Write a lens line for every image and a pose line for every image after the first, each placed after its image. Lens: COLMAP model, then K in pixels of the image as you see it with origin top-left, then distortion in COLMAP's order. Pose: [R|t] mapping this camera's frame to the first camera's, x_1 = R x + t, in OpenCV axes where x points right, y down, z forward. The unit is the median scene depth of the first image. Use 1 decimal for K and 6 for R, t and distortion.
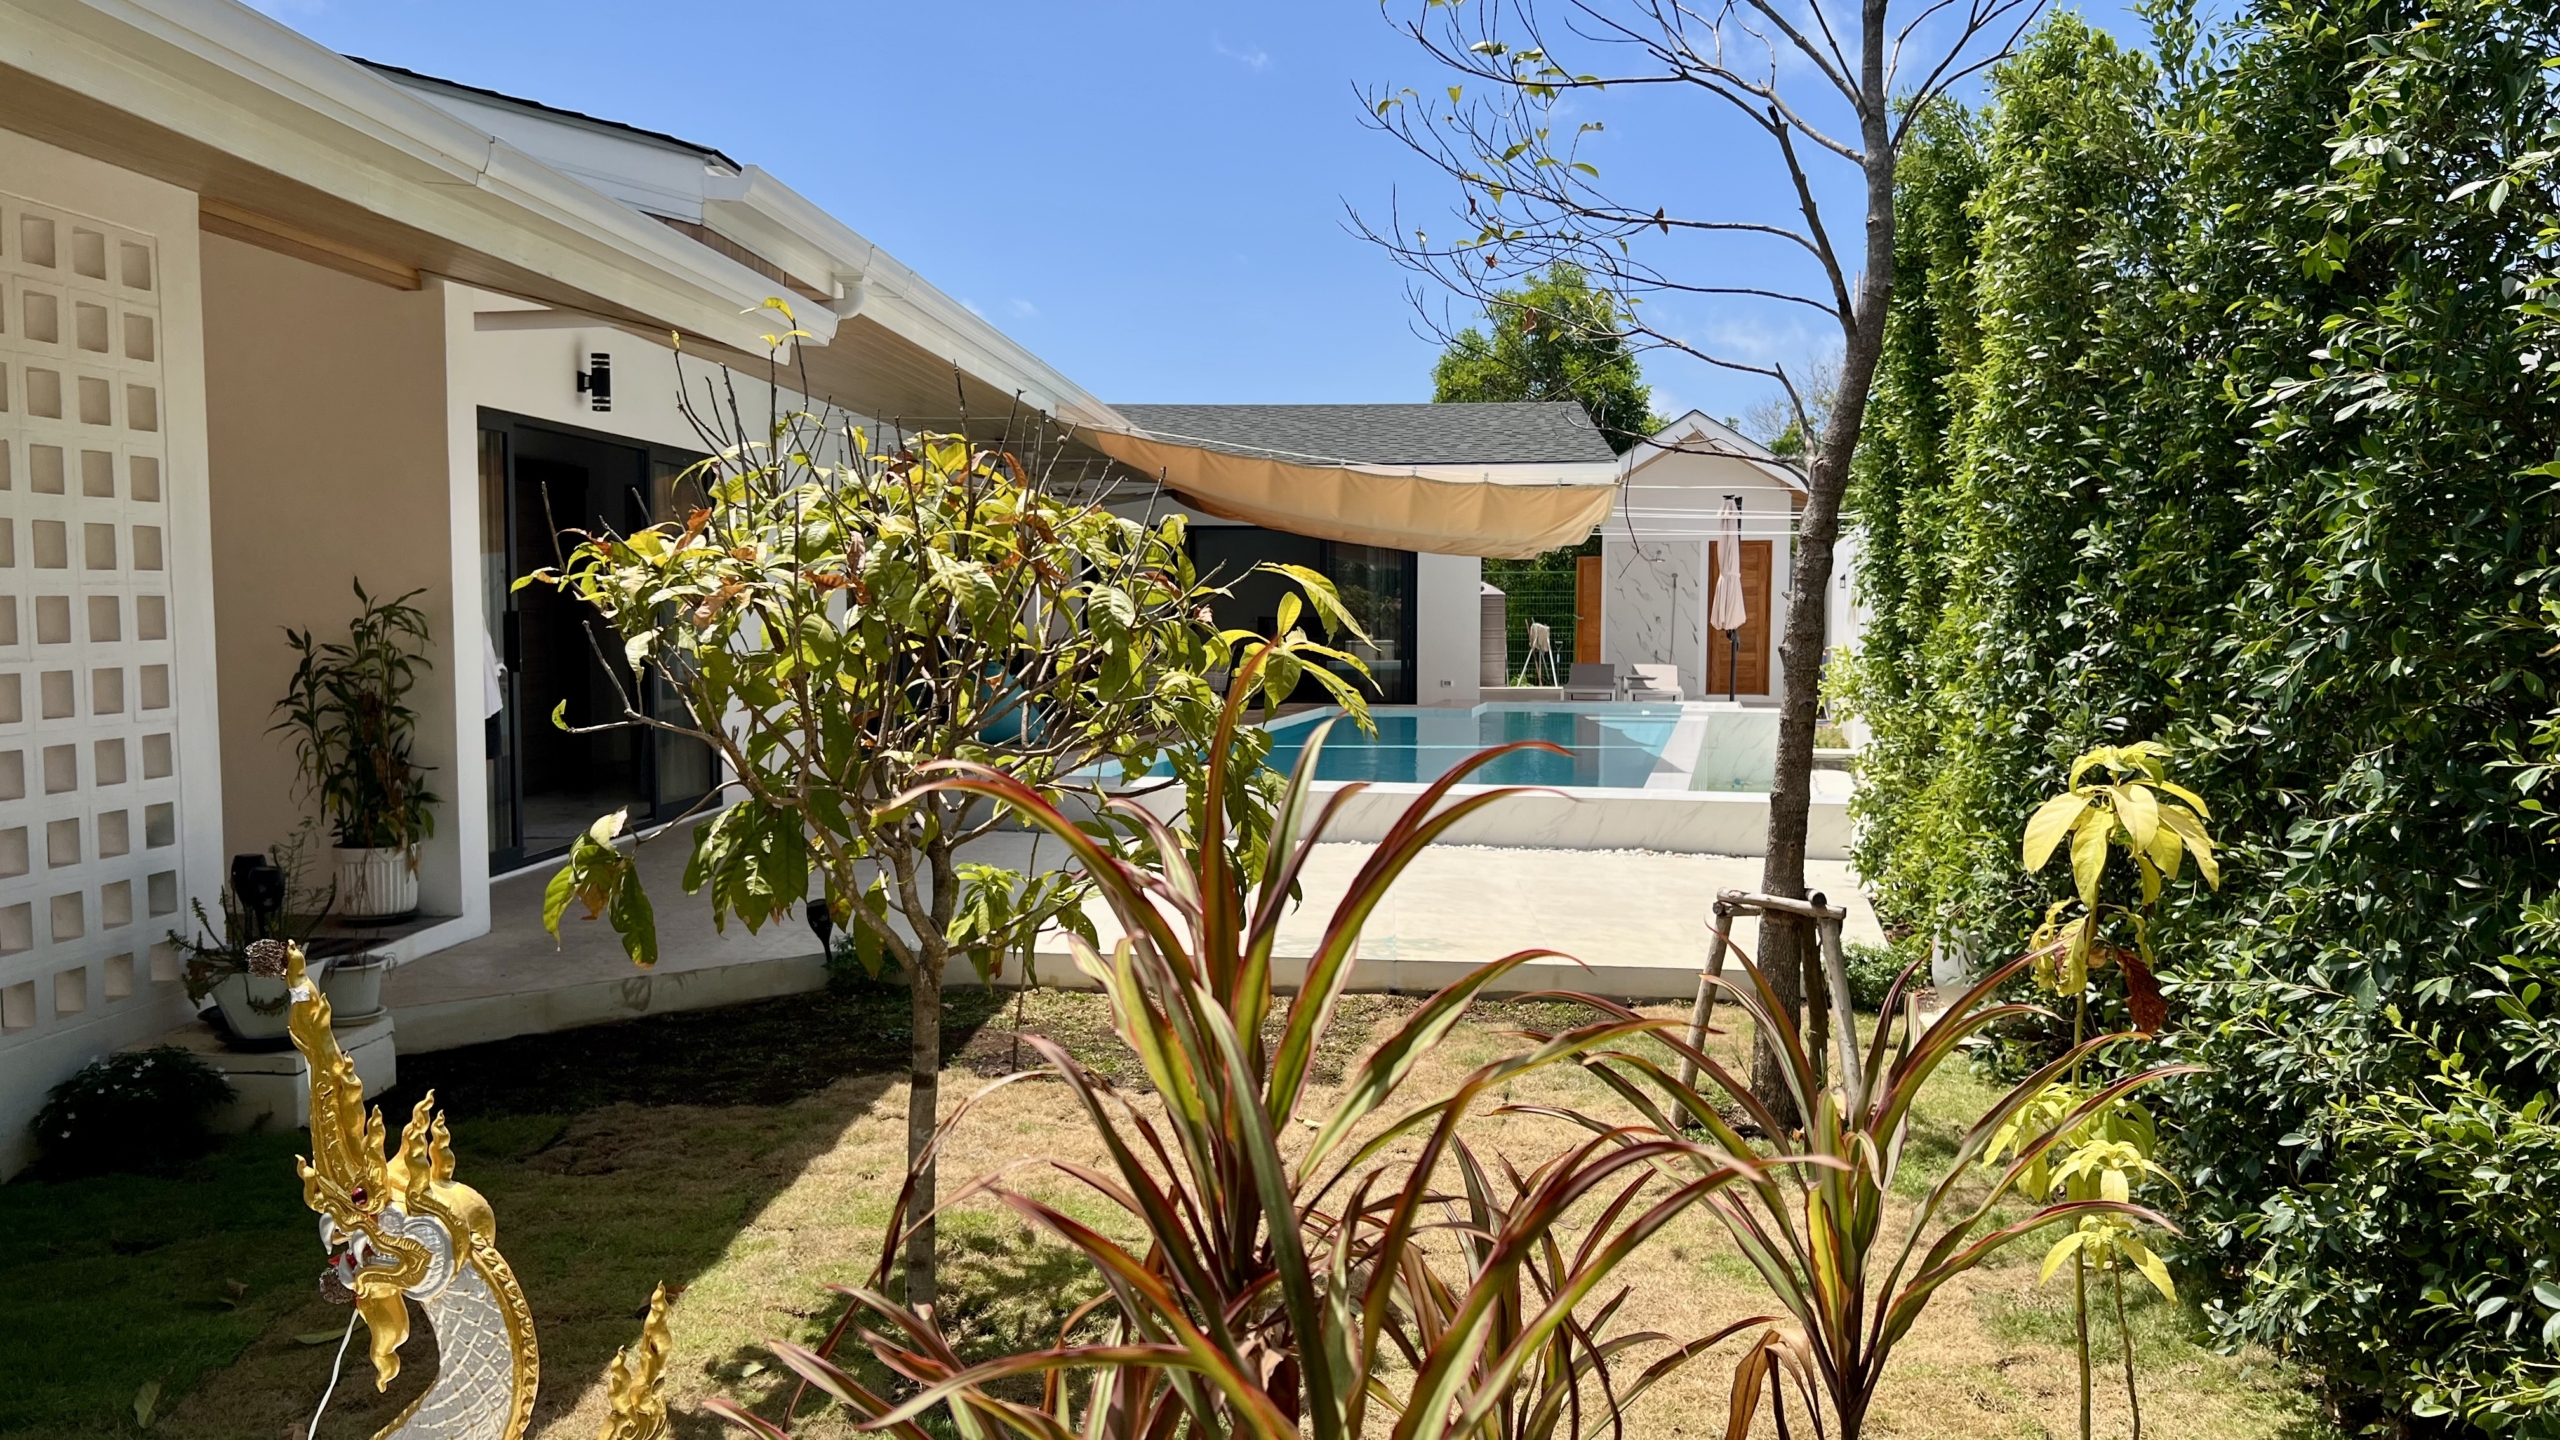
lens RADIAL K [[1913.7, 0, 1284.2], [0, 1913.7, 716.2], [0, 0, 1]] dist [0.042819, -0.026925]
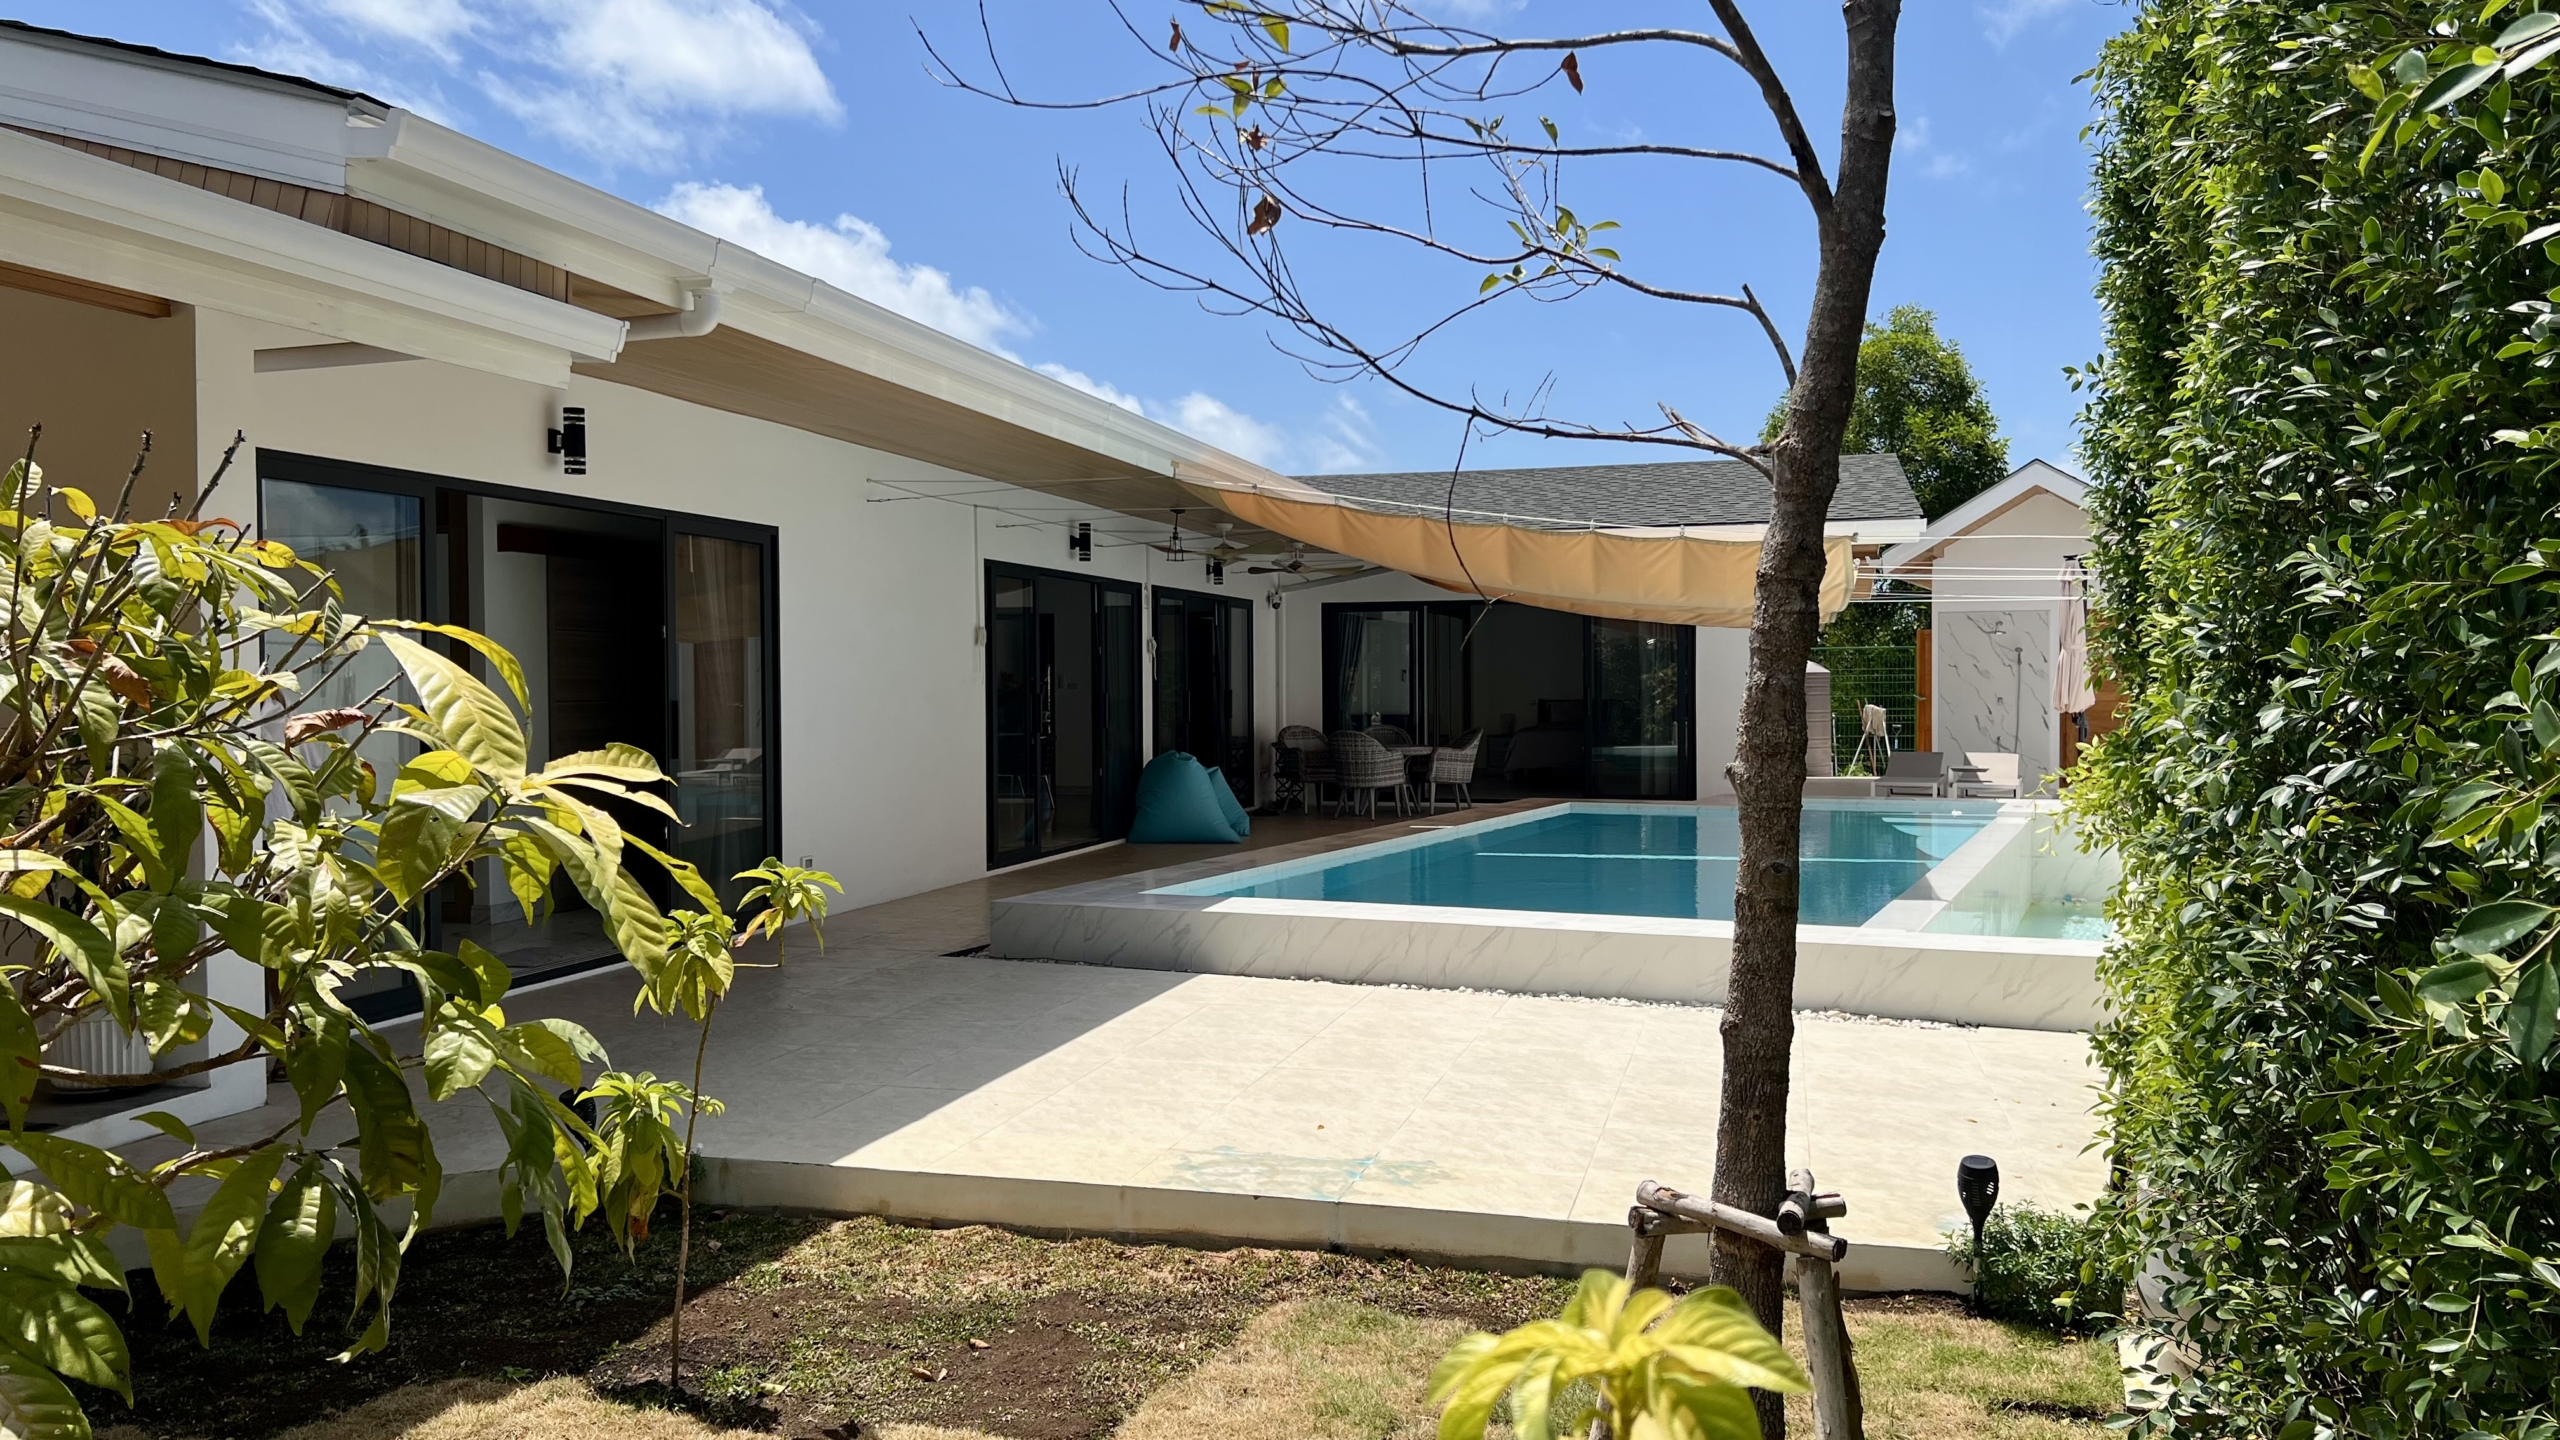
lens RADIAL K [[1913.7, 0, 1288.4], [0, 1913.7, 713.9], [0, 0, 1]] dist [0.042819, -0.026925]
pose [[0.980847, -0.005197, -0.194711, 0.136019], [-0.003357, 0.999044, -0.043576, -0.015009], [0.194751, 0.043395, 0.979892, 0.232907]]
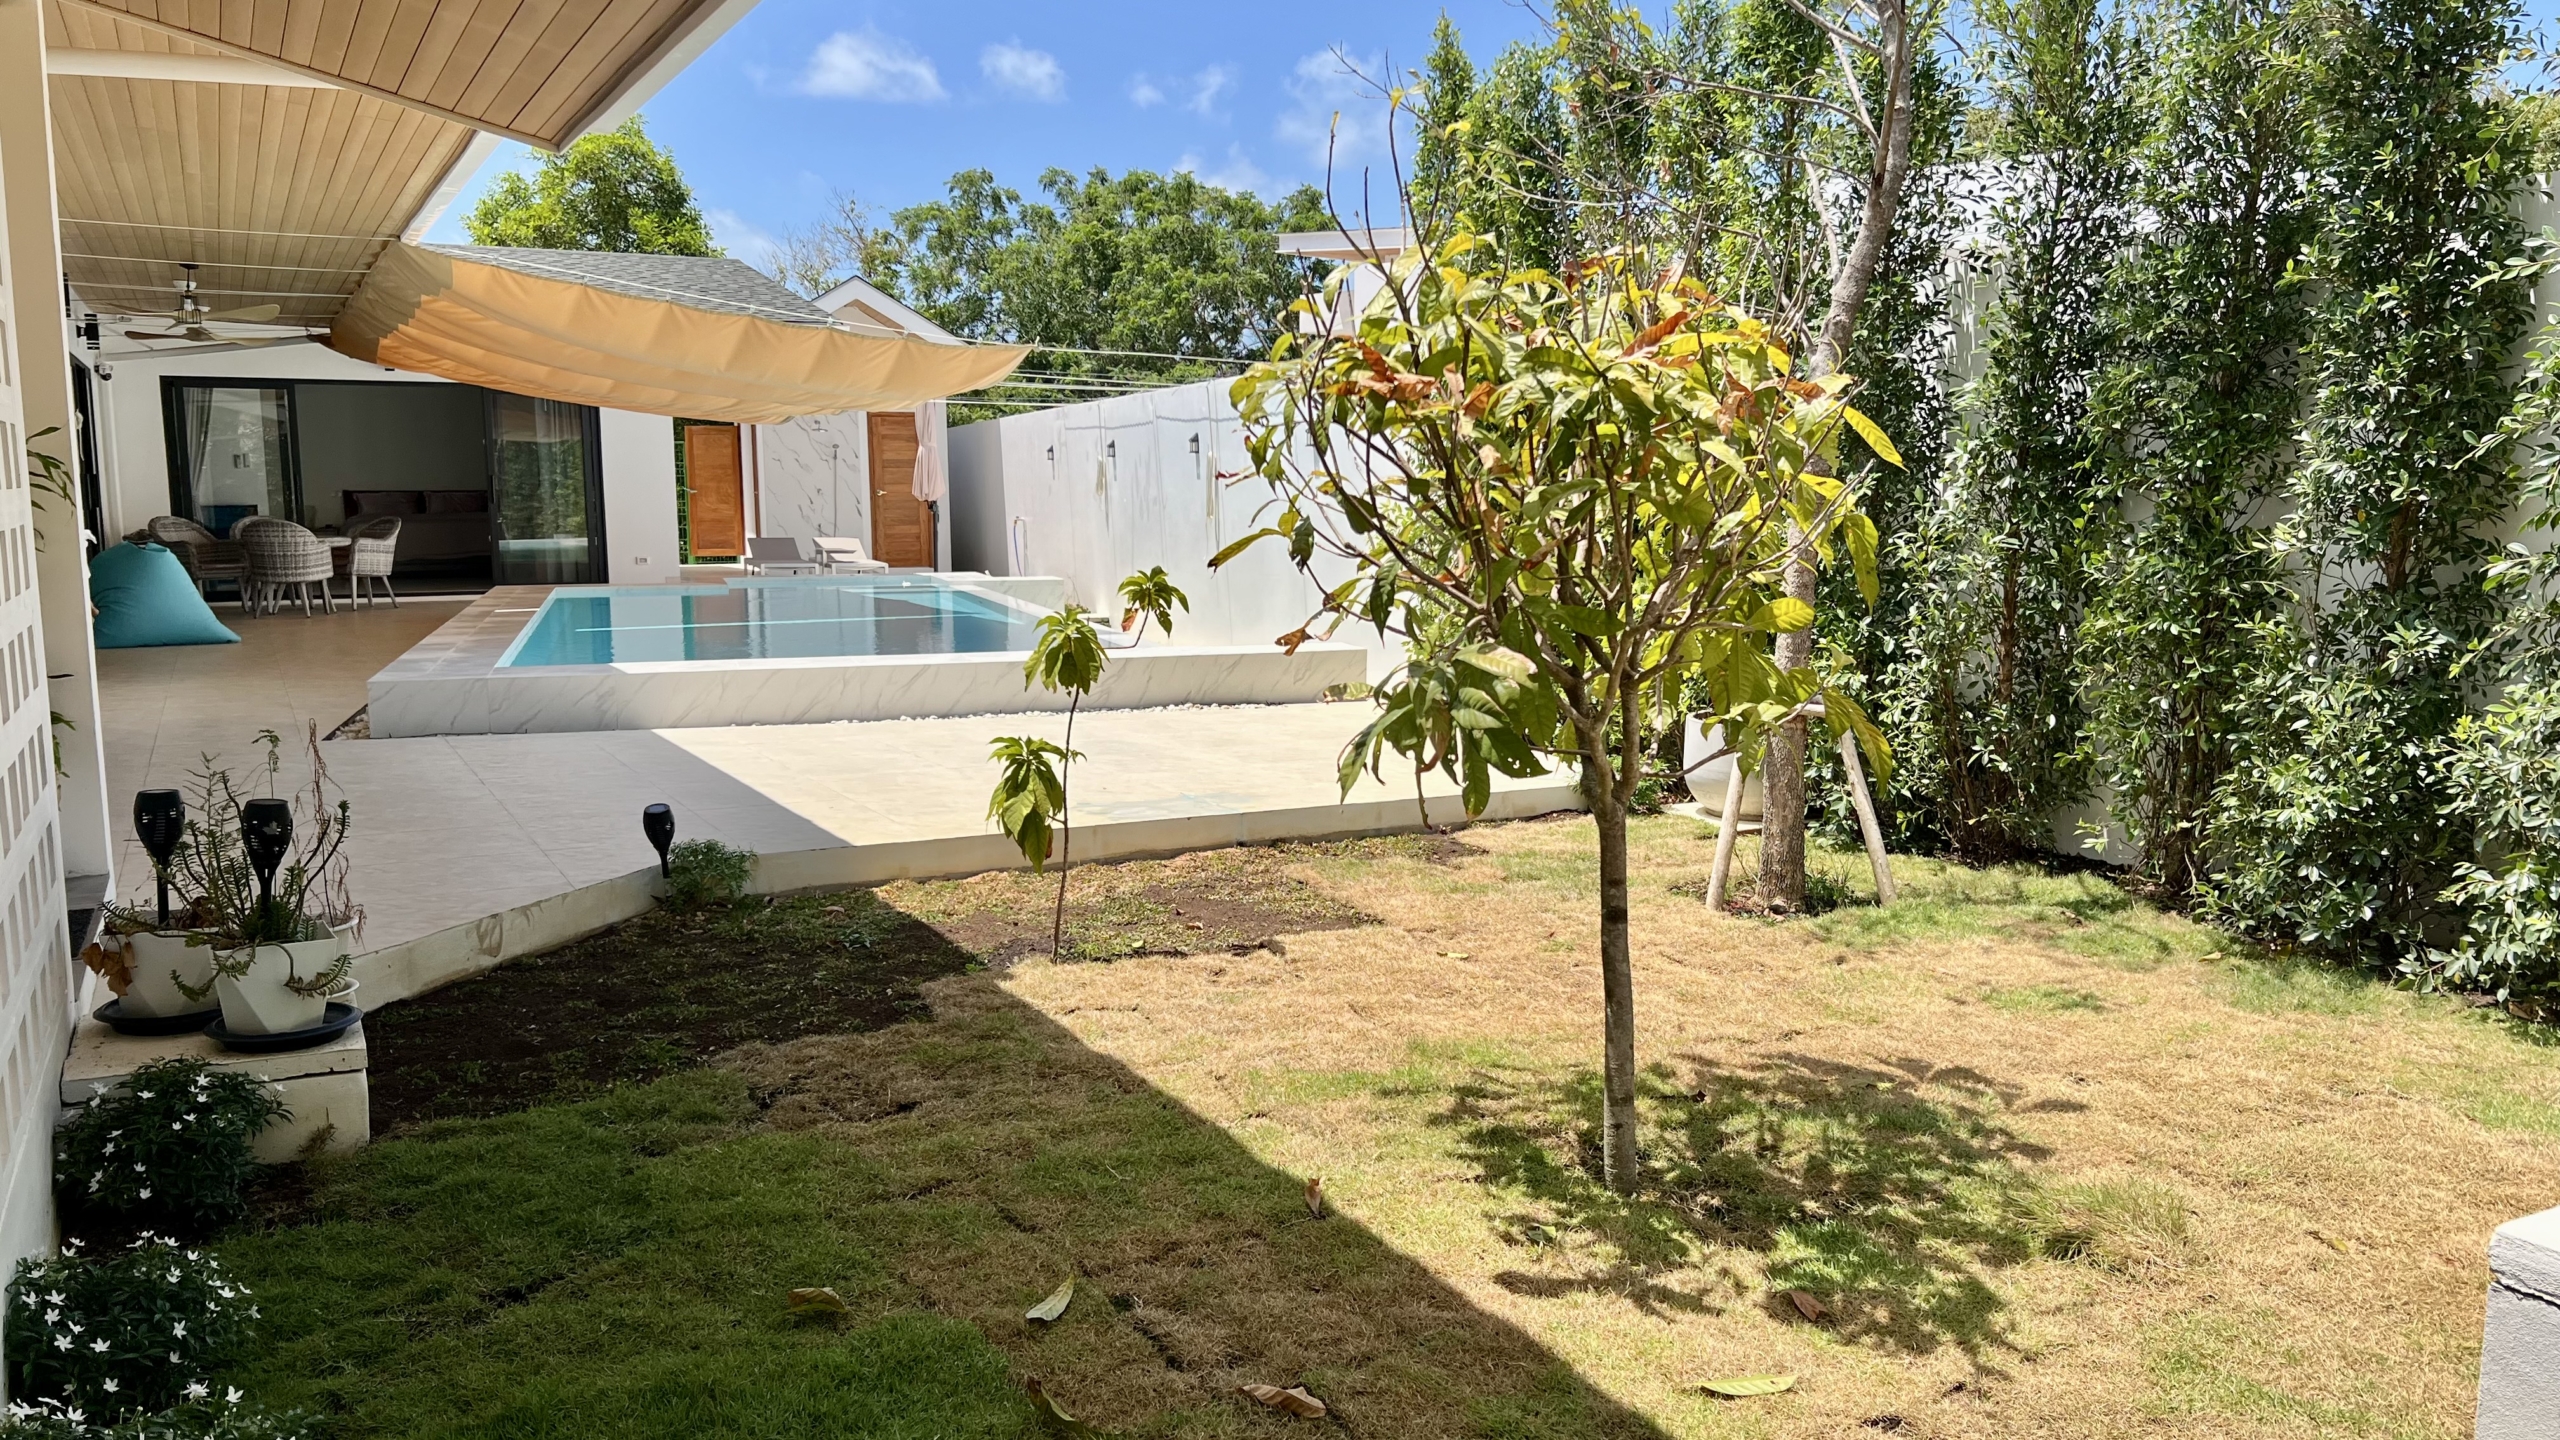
lens RADIAL K [[1913.7, 0, 1280.6], [0, 1913.7, 730.7], [0, 0, 1]] dist [0.042819, -0.026925]
pose [[0.844117, -0.074637, 0.530938, -0.378755], [0.038348, 0.996132, 0.079065, 0.006901], [-0.534786, -0.046380, 0.843714, 0.122157]]
